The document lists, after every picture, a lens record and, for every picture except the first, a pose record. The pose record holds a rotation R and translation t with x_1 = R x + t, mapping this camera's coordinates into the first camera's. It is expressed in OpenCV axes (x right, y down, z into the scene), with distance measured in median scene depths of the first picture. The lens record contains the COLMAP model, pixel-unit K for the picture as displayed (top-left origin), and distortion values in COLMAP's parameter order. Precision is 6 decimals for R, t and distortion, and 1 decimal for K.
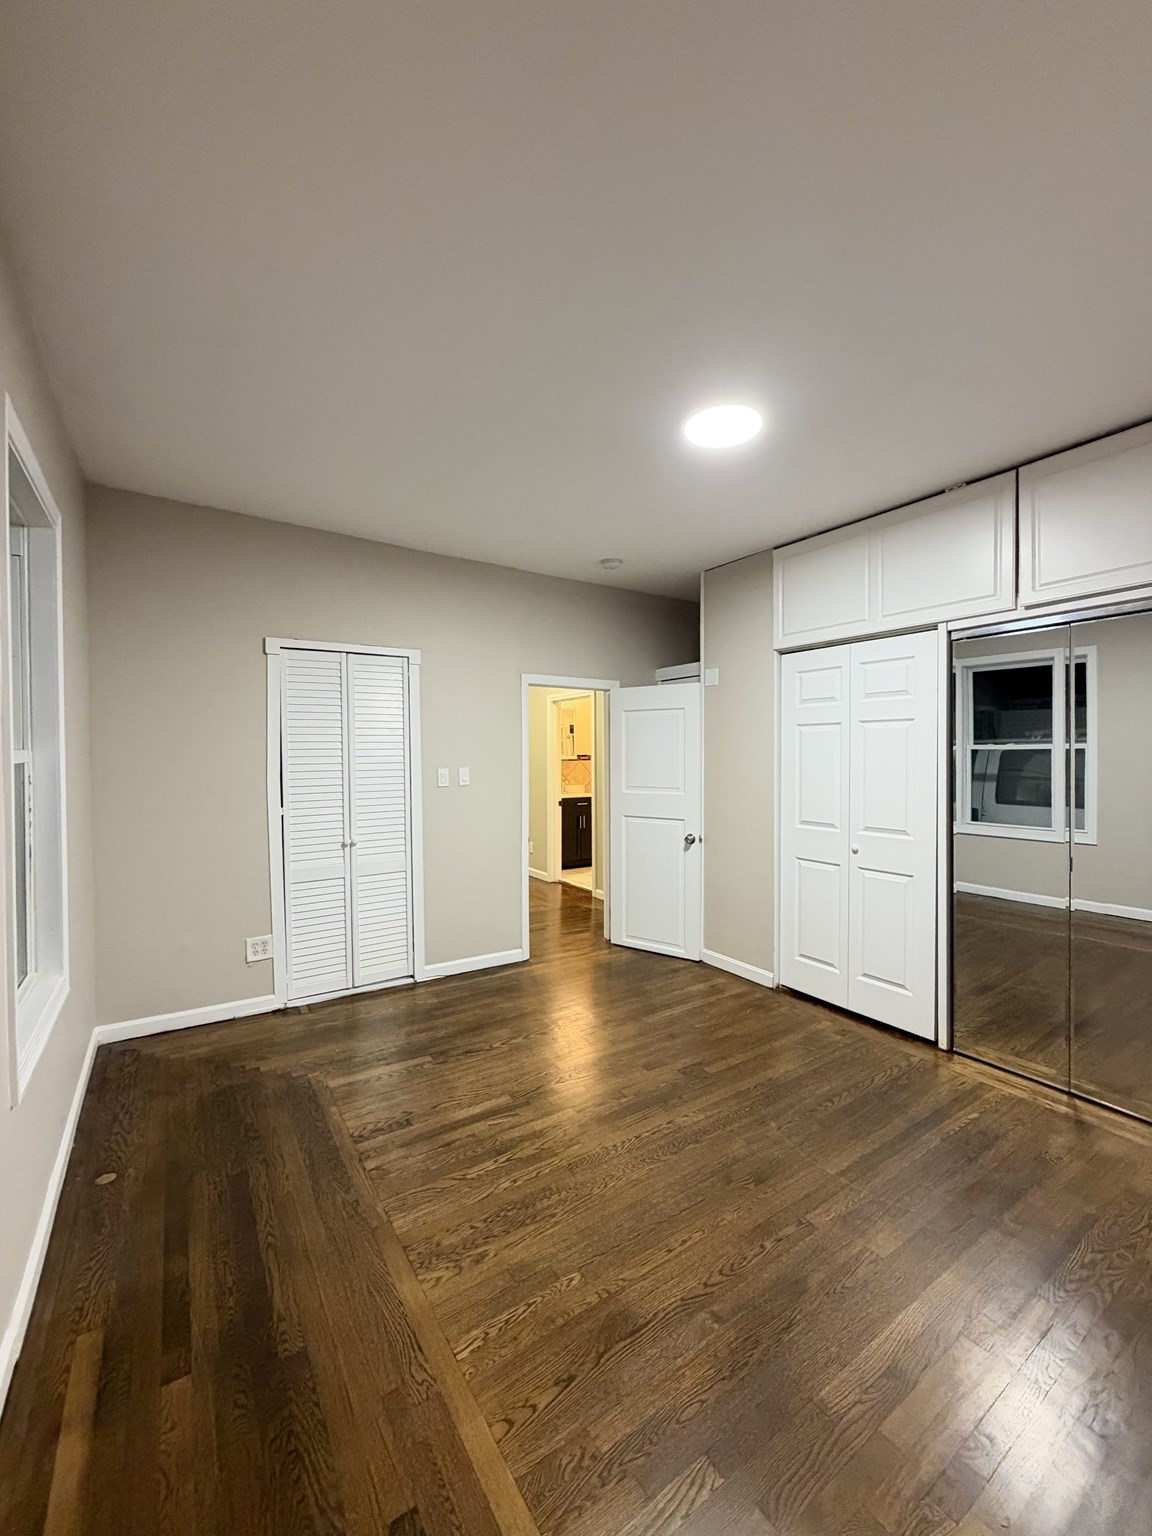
lens RADIAL K [[609.6, 0, 579.1], [0, 609.6, 763.5], [0, 0, 1]] dist [0.000733, 0.000090]
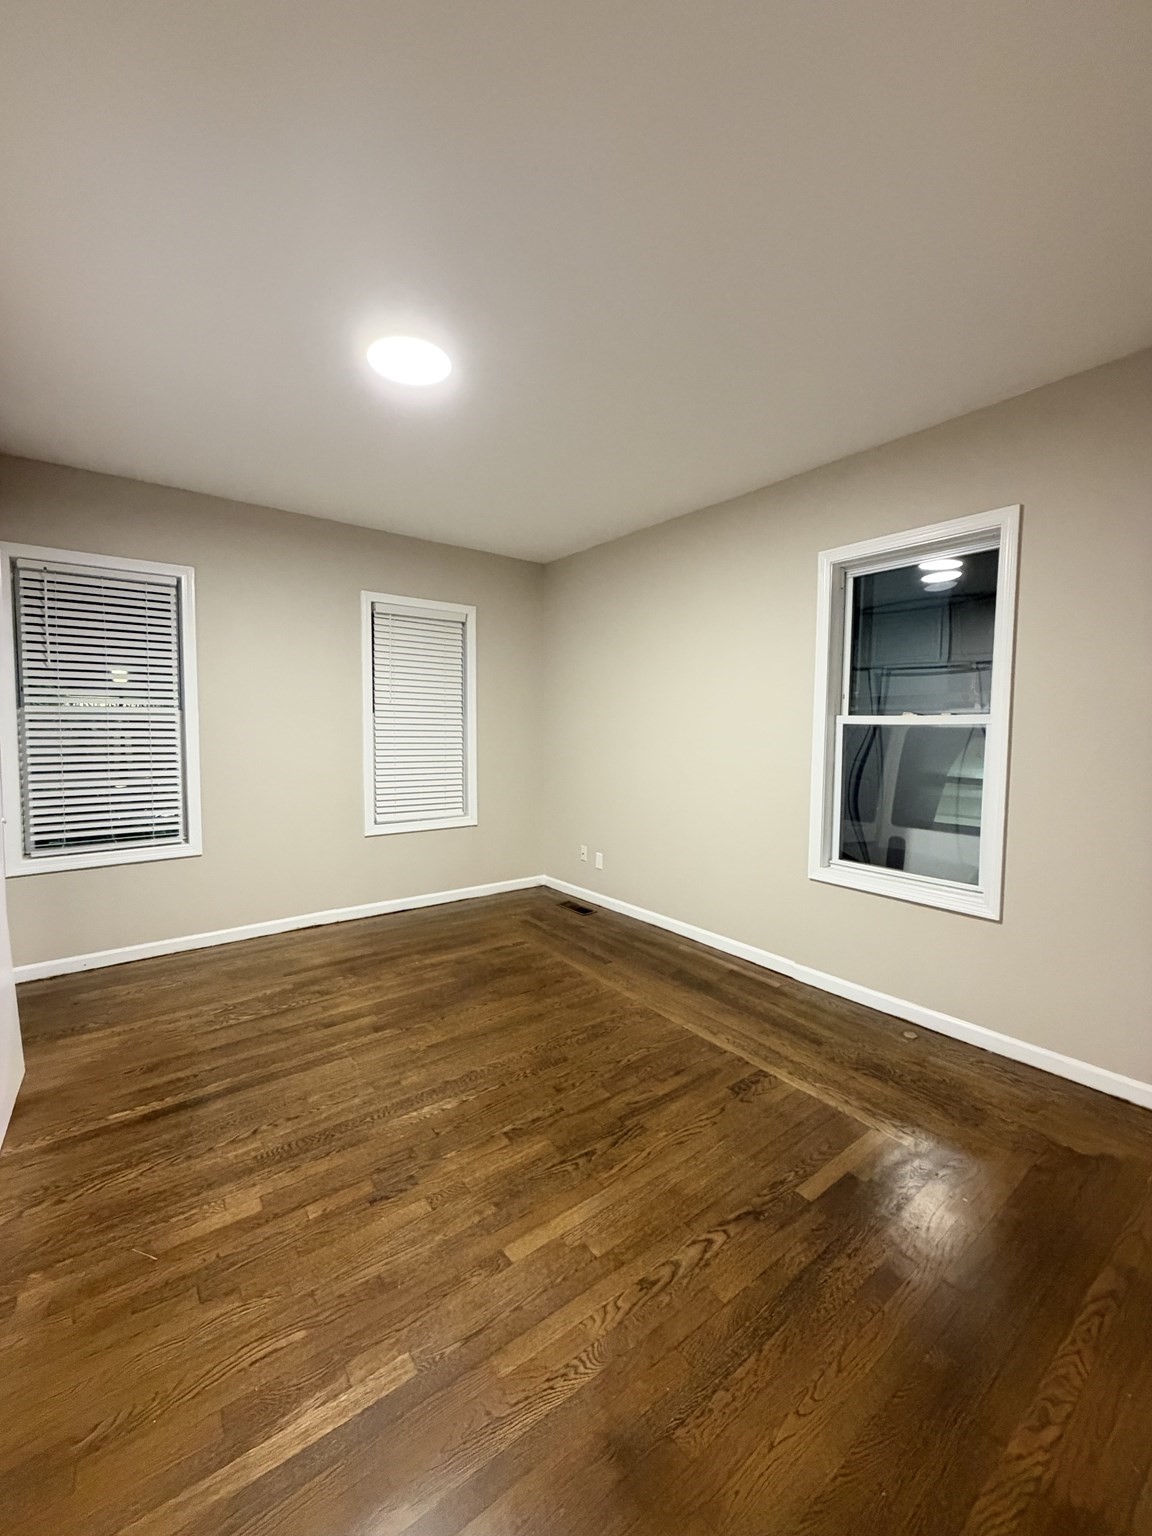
lens RADIAL K [[609.6, 0, 579.1], [0, 609.6, 763.5], [0, 0, 1]] dist [0.000733, 0.000090]
pose [[-0.997627, -0.004037, -0.068727, 0.037238], [-0.008991, 0.997370, 0.071925, -0.004533], [0.068255, 0.072372, -0.995039, 1.884582]]
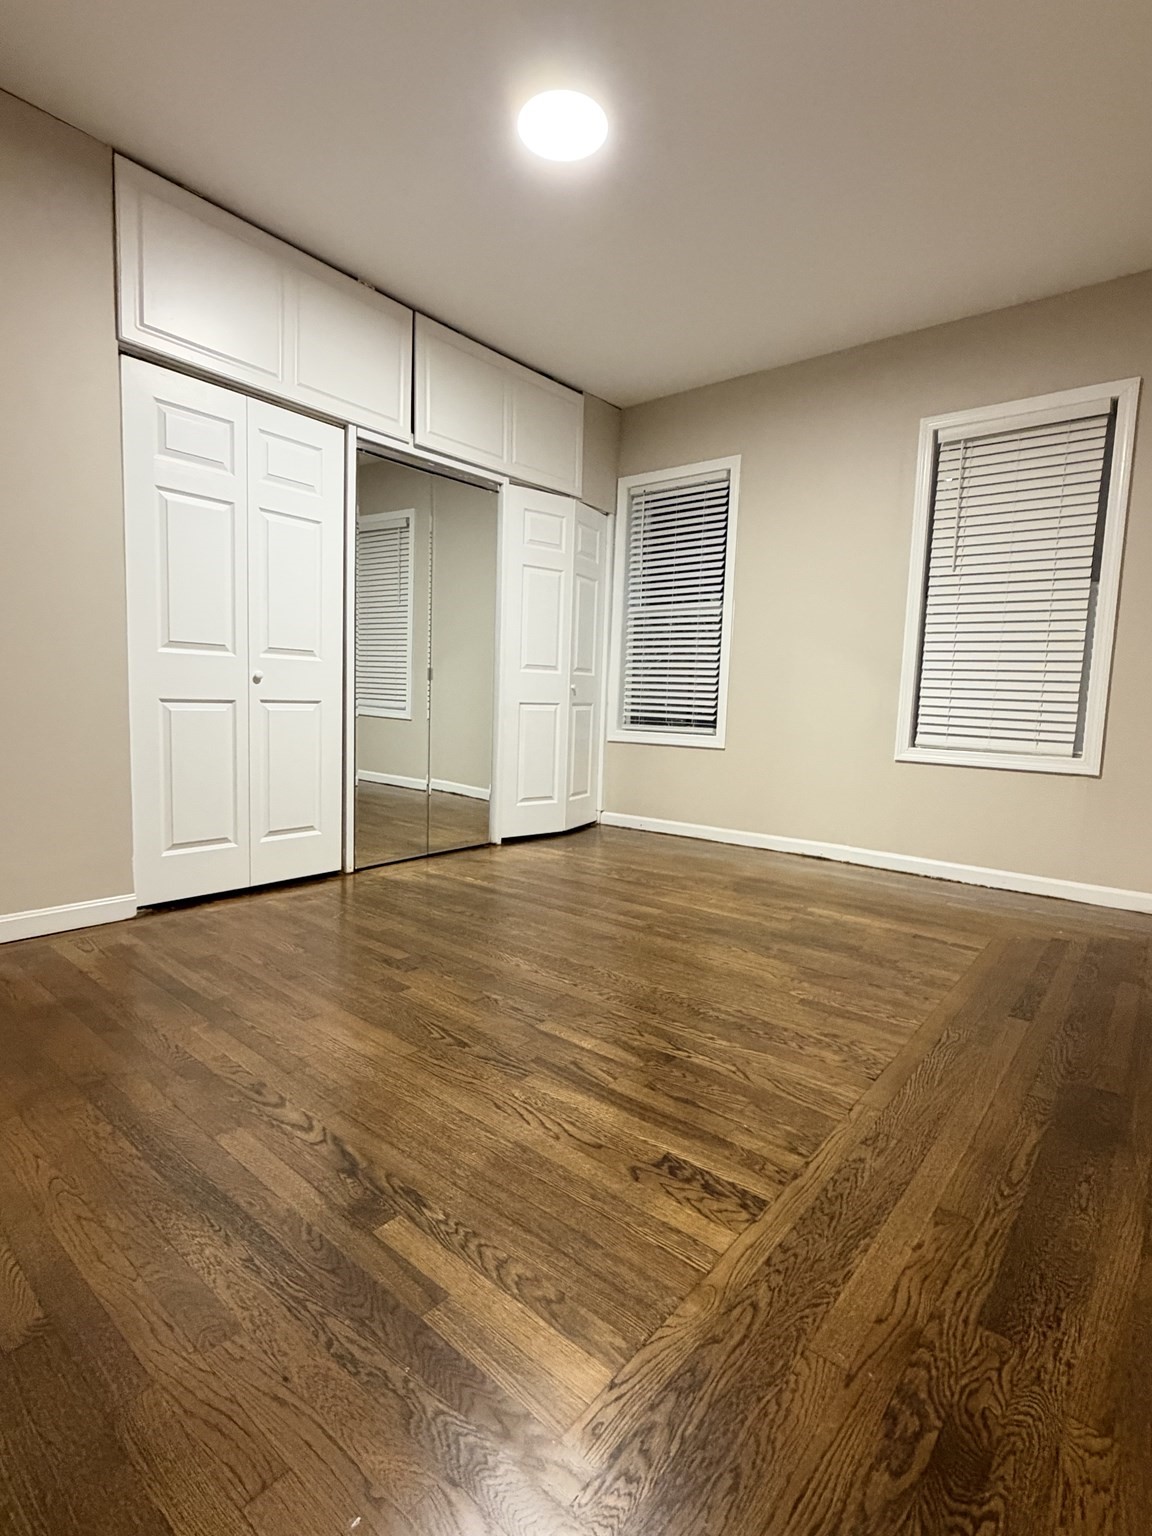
lens RADIAL K [[748.2, 0, 576.0], [0, 748.2, 768.0], [0, 0, 1]] dist [0.001348, 0.000453]
pose [[-0.289303, -0.102714, 0.951711, -0.791031], [-0.020956, 0.994668, 0.100980, 0.206548], [-0.957008, 0.009270, -0.289912, 1.217954]]
